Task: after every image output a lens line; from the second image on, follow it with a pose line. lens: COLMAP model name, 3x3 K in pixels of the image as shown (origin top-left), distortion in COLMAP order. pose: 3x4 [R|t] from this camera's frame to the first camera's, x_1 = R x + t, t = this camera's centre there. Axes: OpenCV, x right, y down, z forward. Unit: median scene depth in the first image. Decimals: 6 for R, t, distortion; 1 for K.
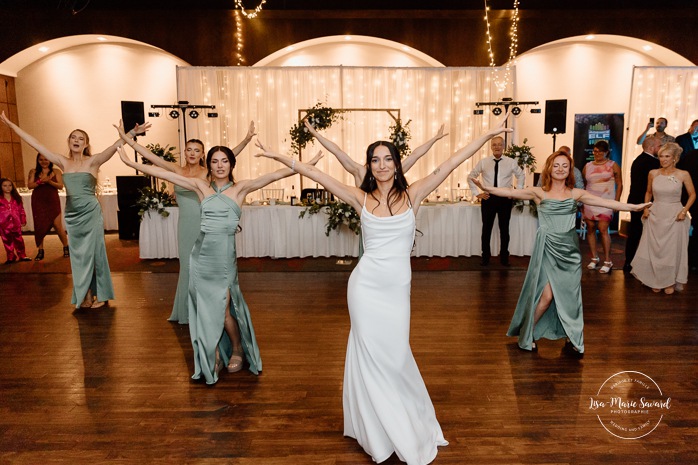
lens RADIAL K [[480.7, 0, 367.9], [0, 480.7, 225.7], [0, 0, 1]] dist [0.006747, 0.000909]
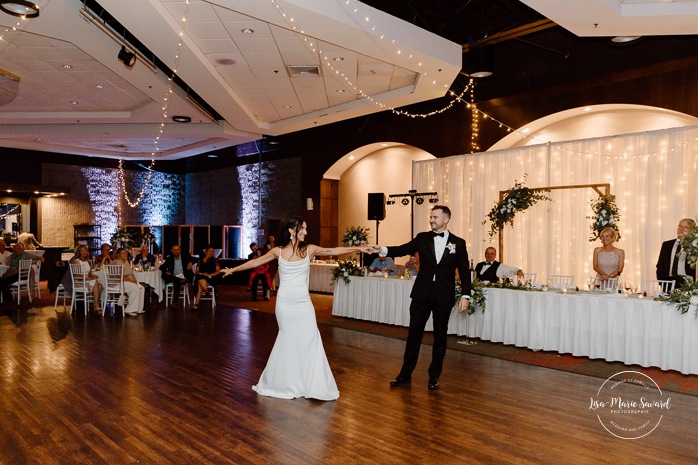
lens RADIAL K [[518.2, 0, 332.2], [0, 518.2, 245.0], [0, 0, 1]] dist [0.001450, 0.000417]
pose [[0.667037, 0.018585, -0.744793, 0.420659], [-0.118832, 0.989545, -0.081734, -0.001767], [0.735486, 0.143025, 0.662272, 0.046586]]
